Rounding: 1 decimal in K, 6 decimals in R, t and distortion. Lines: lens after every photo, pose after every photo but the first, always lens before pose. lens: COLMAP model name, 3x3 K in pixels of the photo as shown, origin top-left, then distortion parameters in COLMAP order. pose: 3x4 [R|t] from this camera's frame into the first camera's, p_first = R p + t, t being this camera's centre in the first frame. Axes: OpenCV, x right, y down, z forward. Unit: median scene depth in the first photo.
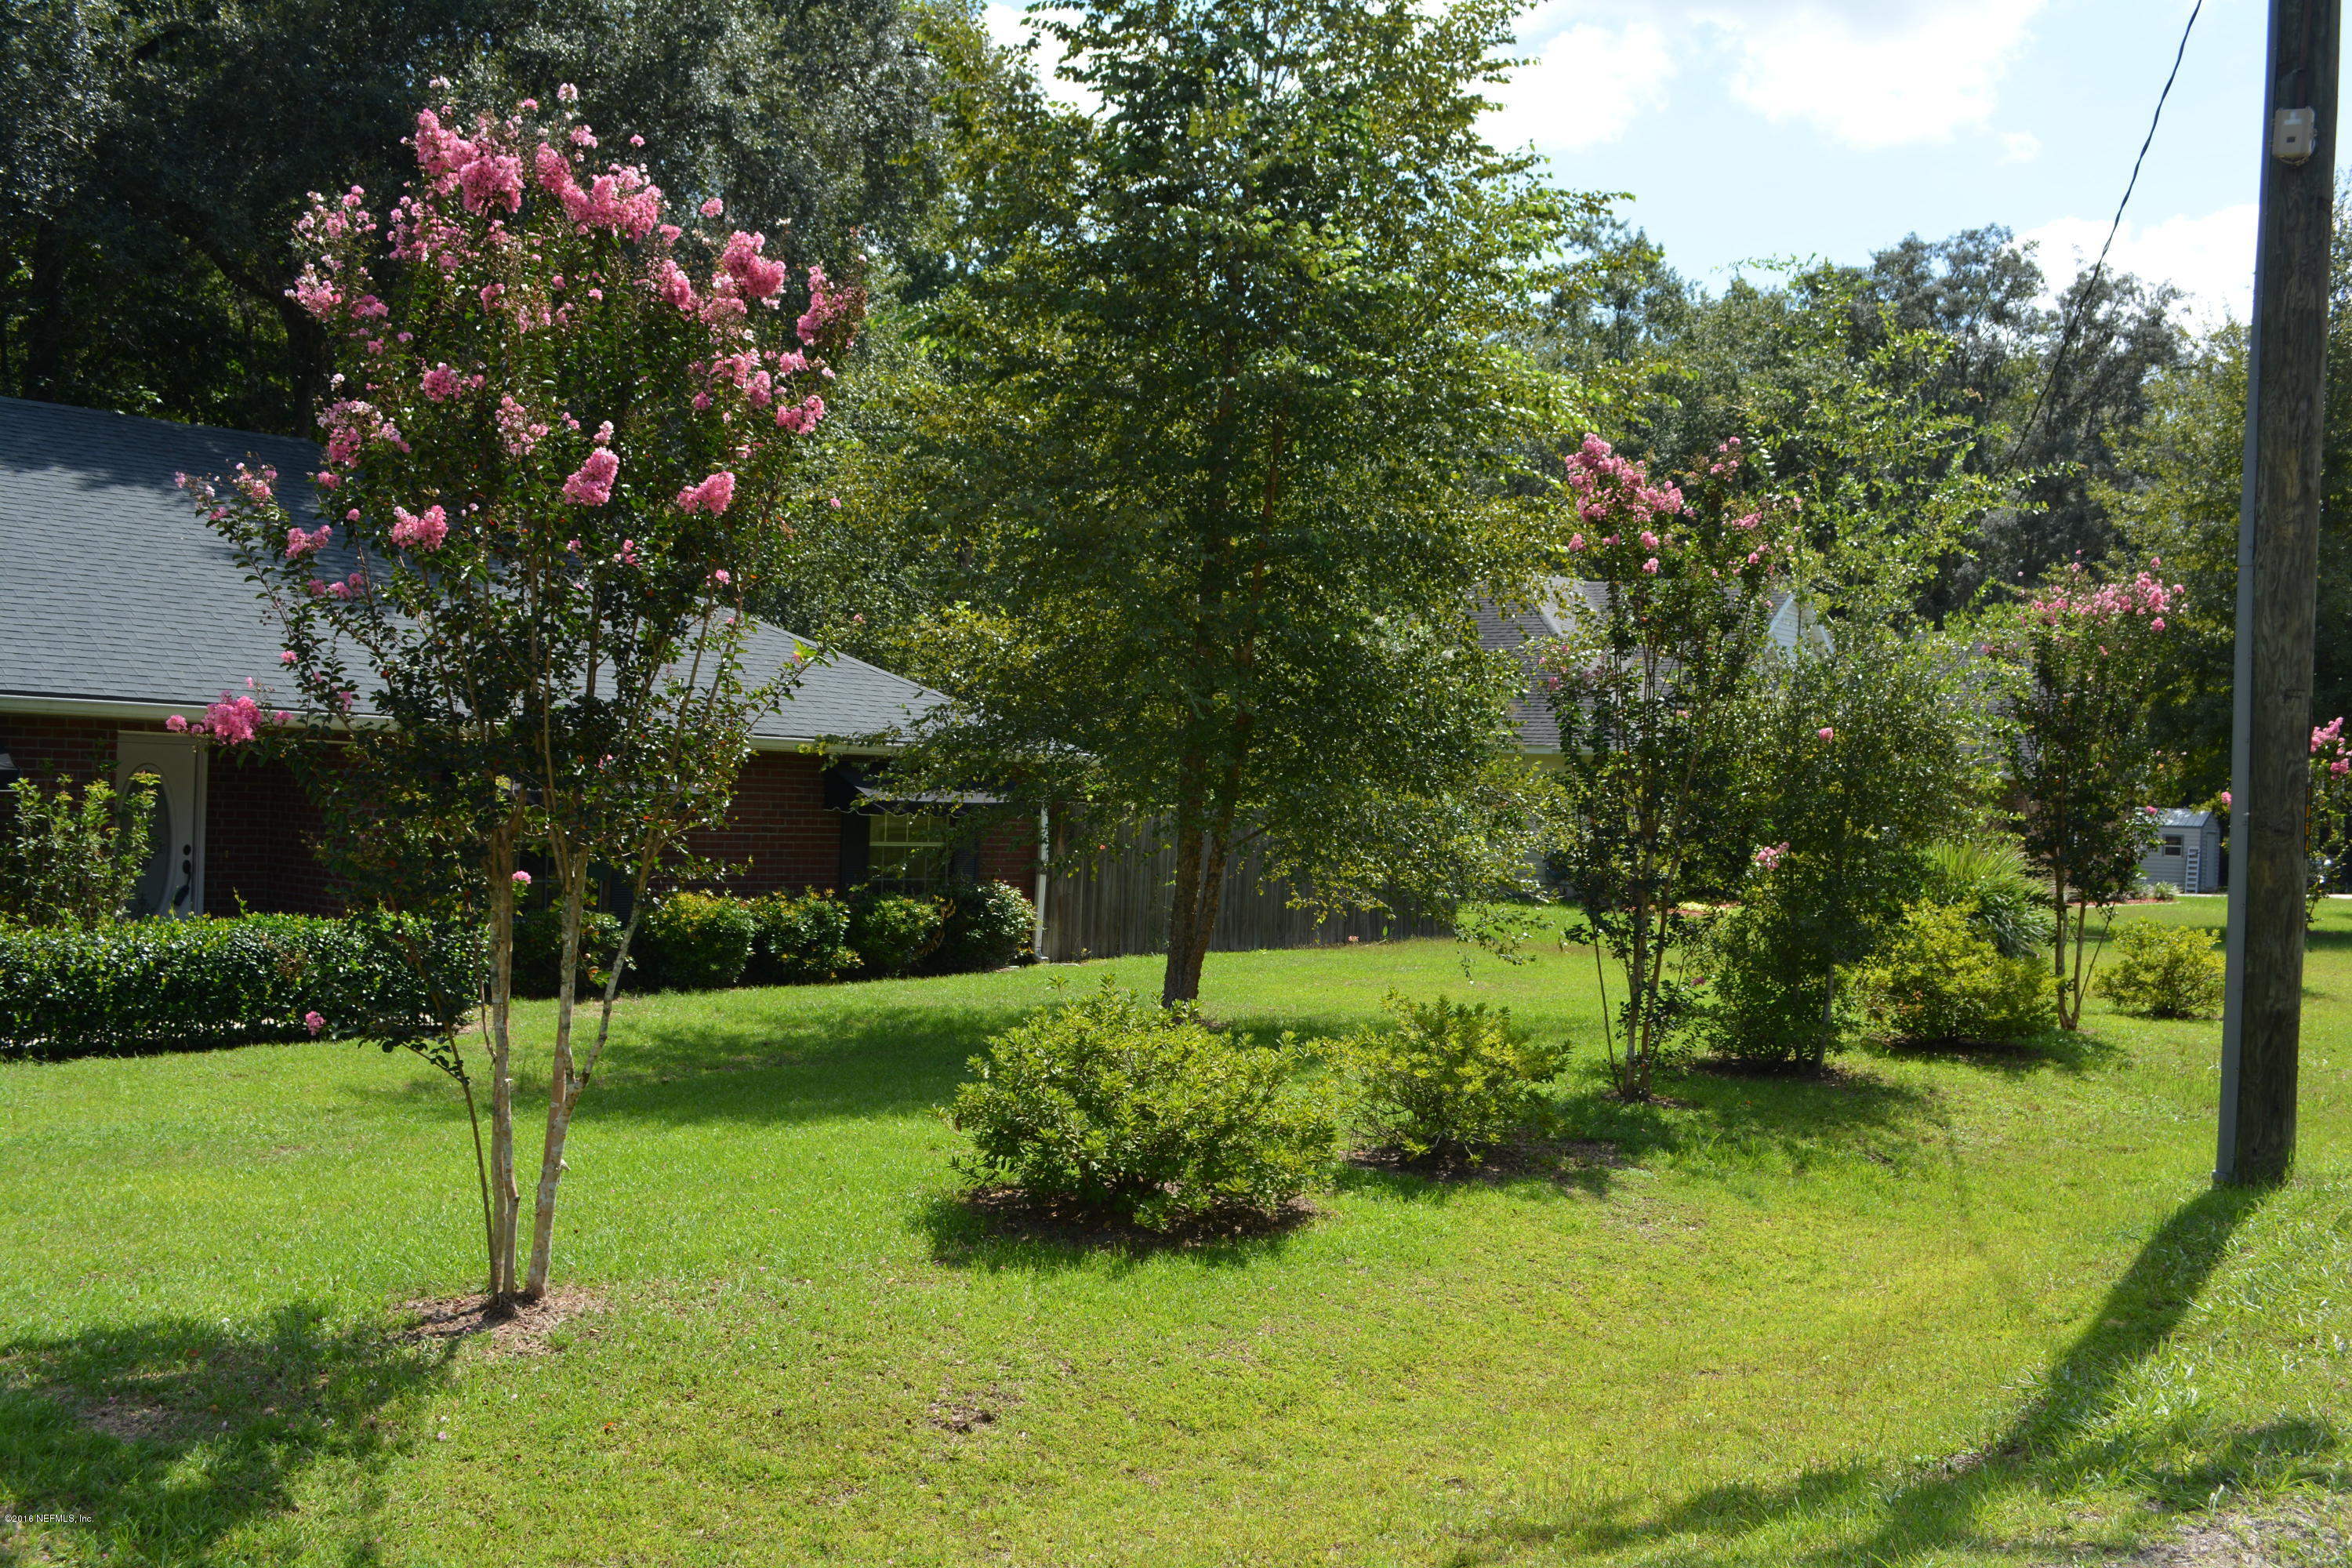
lens RADIAL K [[2208.0, 0, 1176.0], [0, 2208.0, 784.0], [0, 0, 1]] dist [-0.083789, -0.002543]
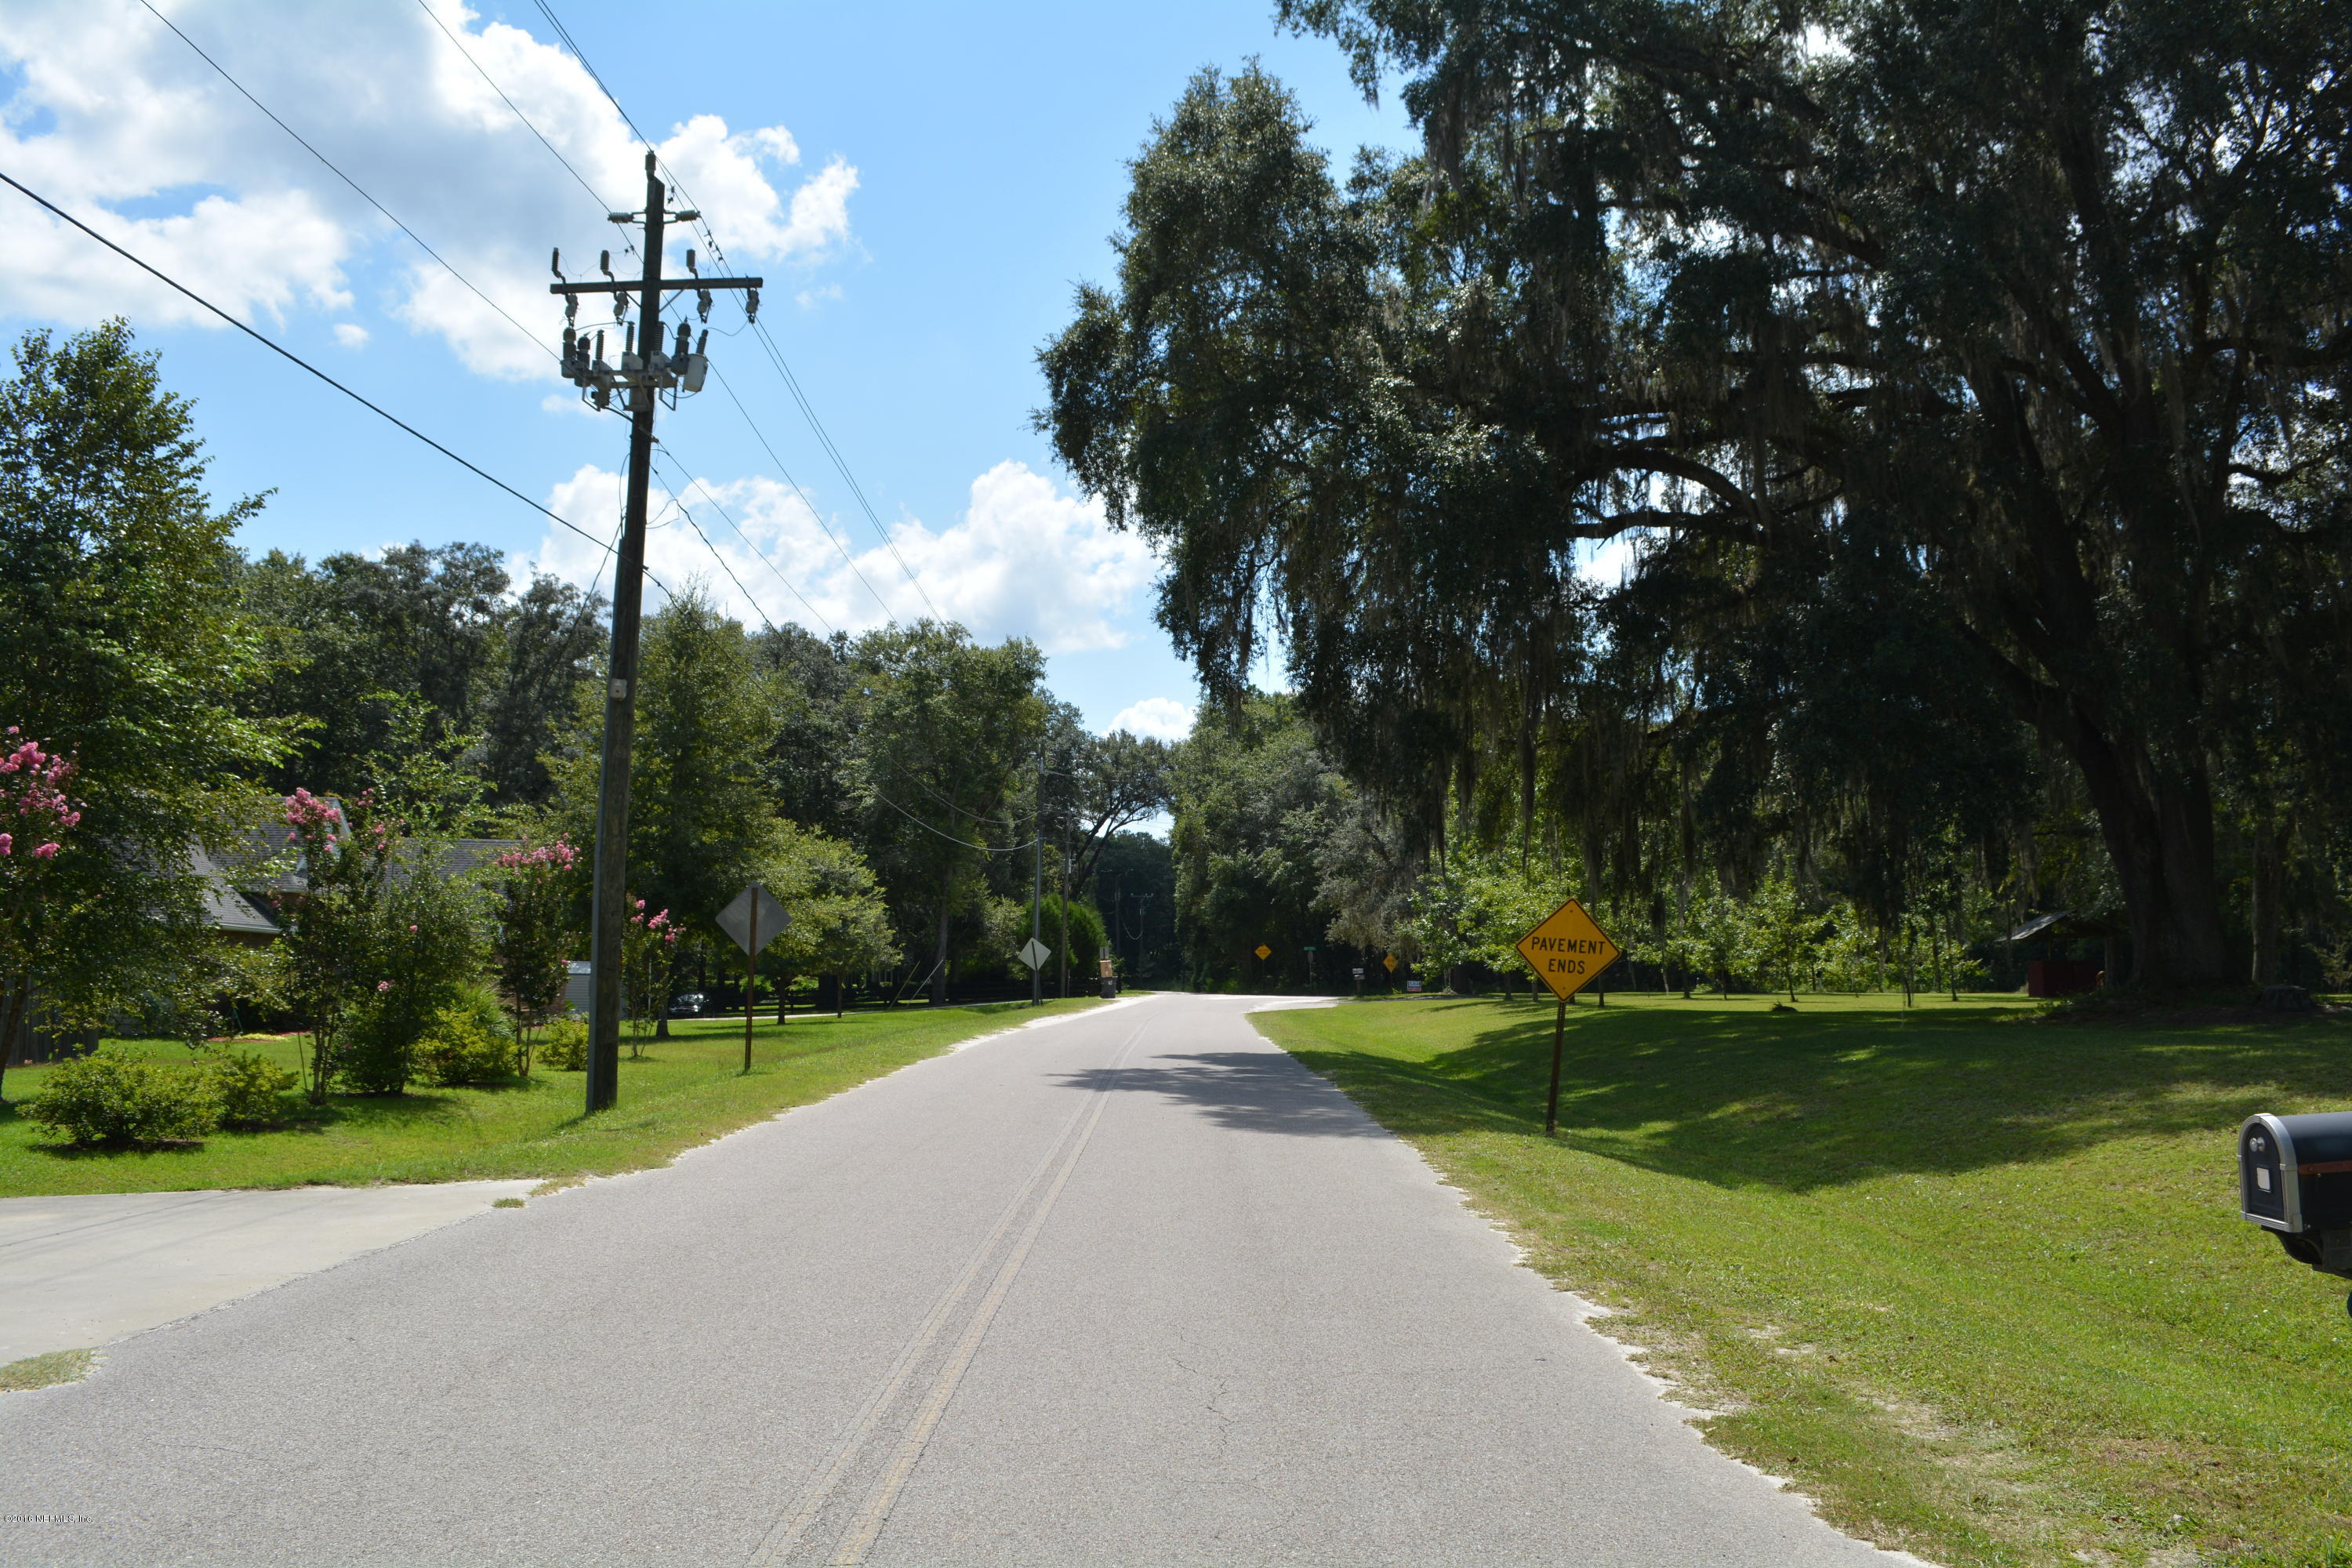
lens RADIAL K [[1857.5, 0, 1185.7], [0, 1857.5, 801.3], [0, 0, 1]] dist [-0.084460, 0.017263]
pose [[0.741567, 0.036757, 0.669871, -0.283900], [0.015324, 0.997309, -0.071689, -0.005636], [-0.670704, 0.063427, 0.739008, -0.688564]]
